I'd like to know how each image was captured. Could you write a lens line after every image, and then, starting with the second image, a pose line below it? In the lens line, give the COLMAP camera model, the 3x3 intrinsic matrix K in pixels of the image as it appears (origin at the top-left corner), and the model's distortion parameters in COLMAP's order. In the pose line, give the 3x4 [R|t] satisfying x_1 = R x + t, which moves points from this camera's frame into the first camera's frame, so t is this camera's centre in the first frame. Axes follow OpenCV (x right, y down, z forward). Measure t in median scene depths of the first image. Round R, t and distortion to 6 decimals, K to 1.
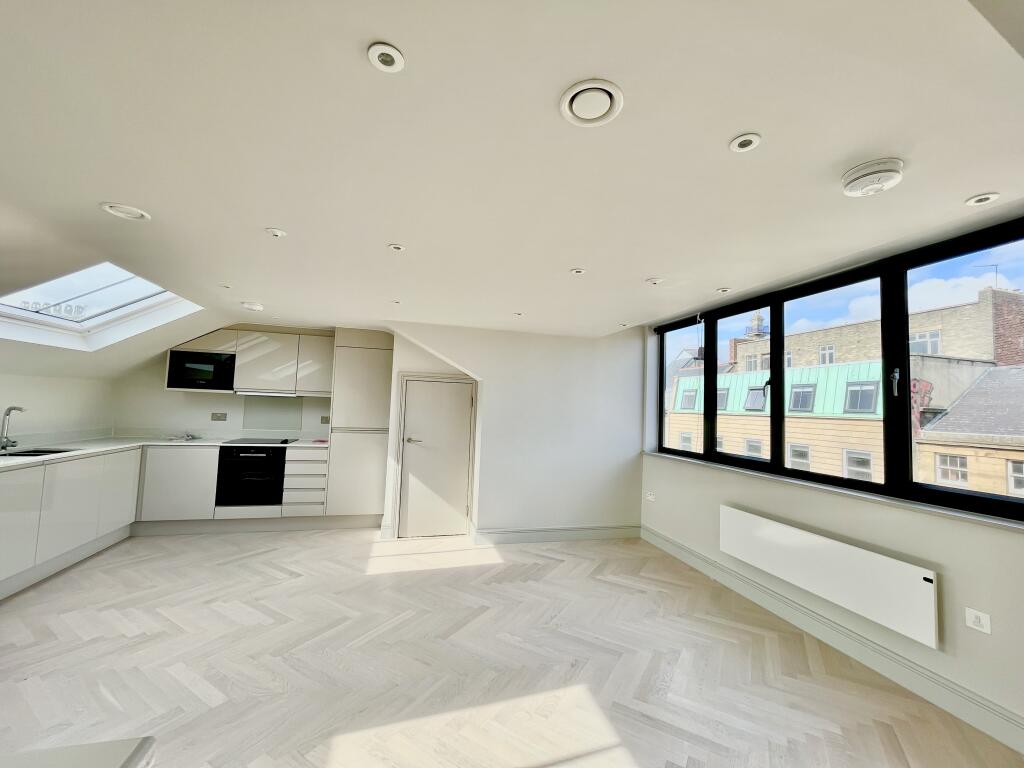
lens RADIAL K [[411.4, 0, 513.9], [0, 411.4, 380.1], [0, 0, 1]] dist [-0.003283, -0.000173]
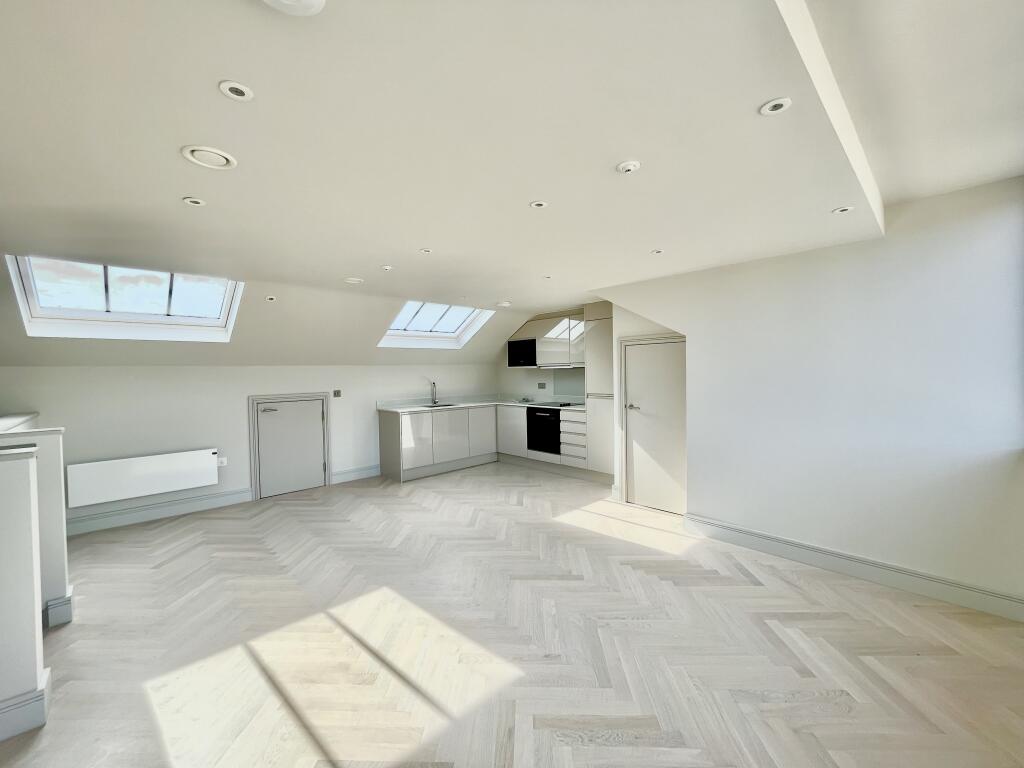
lens RADIAL K [[411.4, 0, 513.9], [0, 411.4, 380.1], [0, 0, 1]] dist [-0.003283, -0.000173]
pose [[0.478206, -0.025509, -0.877877, 0.489562], [0.090517, 0.995686, 0.020374, 0.039120], [0.873571, -0.089206, 0.478452, 0.303467]]
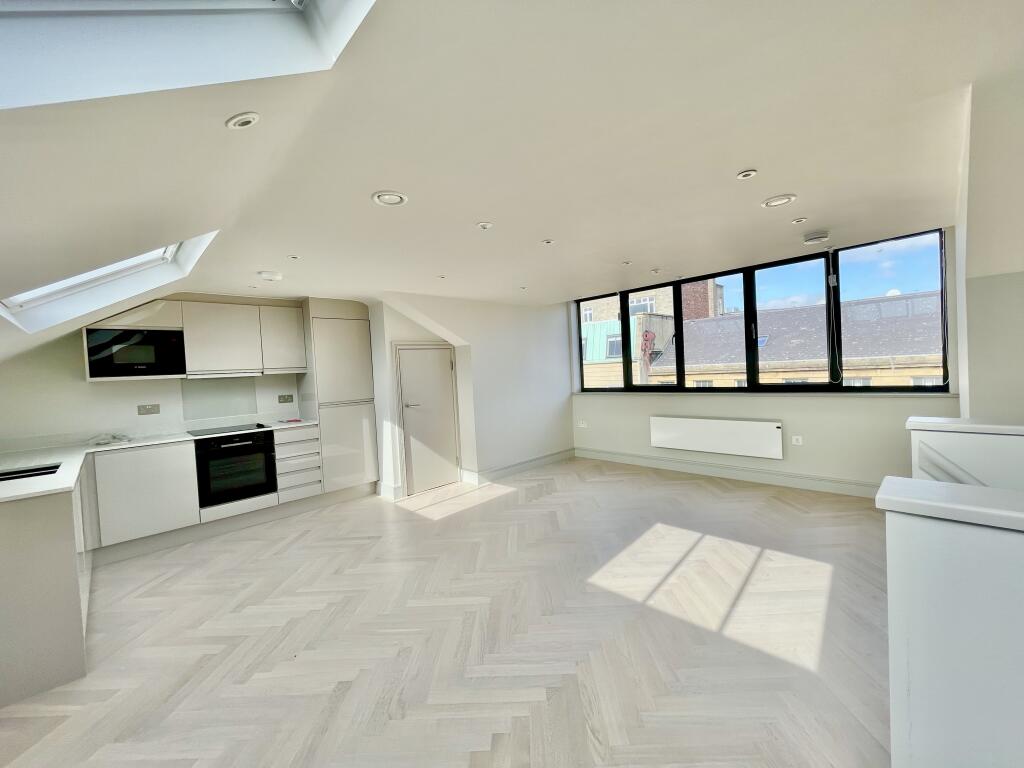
lens RADIAL K [[411.4, 0, 513.9], [0, 411.4, 380.1], [0, 0, 1]] dist [-0.003283, -0.000173]
pose [[0.867803, -0.097036, 0.487342, -0.544512], [0.053761, 0.993325, 0.102051, -0.013383], [-0.493992, -0.062360, 0.867227, -0.054607]]
